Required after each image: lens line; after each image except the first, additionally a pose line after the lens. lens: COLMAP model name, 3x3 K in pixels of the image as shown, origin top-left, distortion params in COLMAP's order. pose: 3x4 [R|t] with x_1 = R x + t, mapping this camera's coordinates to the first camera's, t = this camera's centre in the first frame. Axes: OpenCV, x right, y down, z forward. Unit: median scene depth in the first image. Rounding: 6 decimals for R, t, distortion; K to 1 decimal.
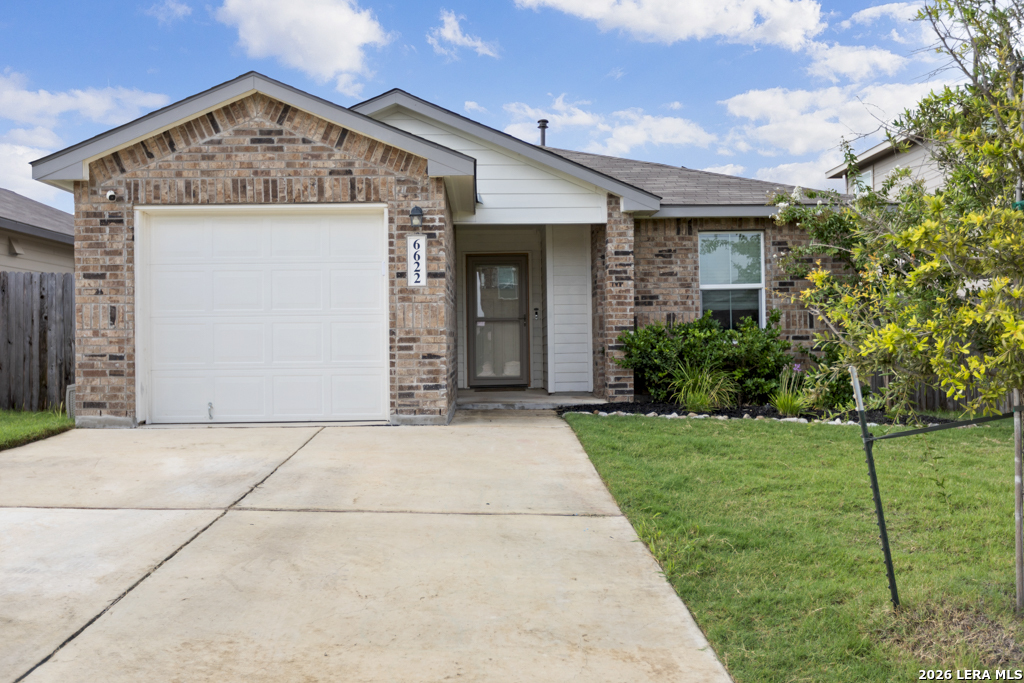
lens RADIAL K [[862.0, 0, 511.9], [0, 862.0, 341.5], [0, 0, 1]] dist [0.000678, 0.000023]
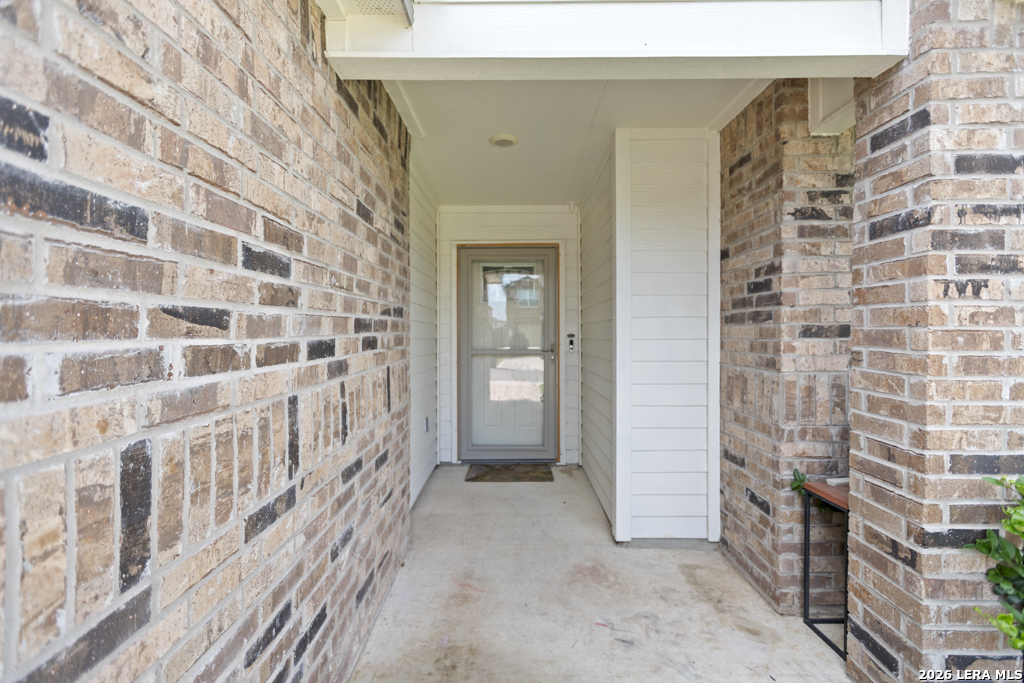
lens RADIAL K [[450.4, 0, 510.3], [0, 450.4, 334.5], [0, 0, 1]] dist [0.002641, -0.002669]
pose [[0.999388, 0.012864, -0.032530, -0.005634], [-0.012465, 0.999845, 0.012447, -0.052881], [0.032685, -0.012034, 0.999393, 0.864158]]
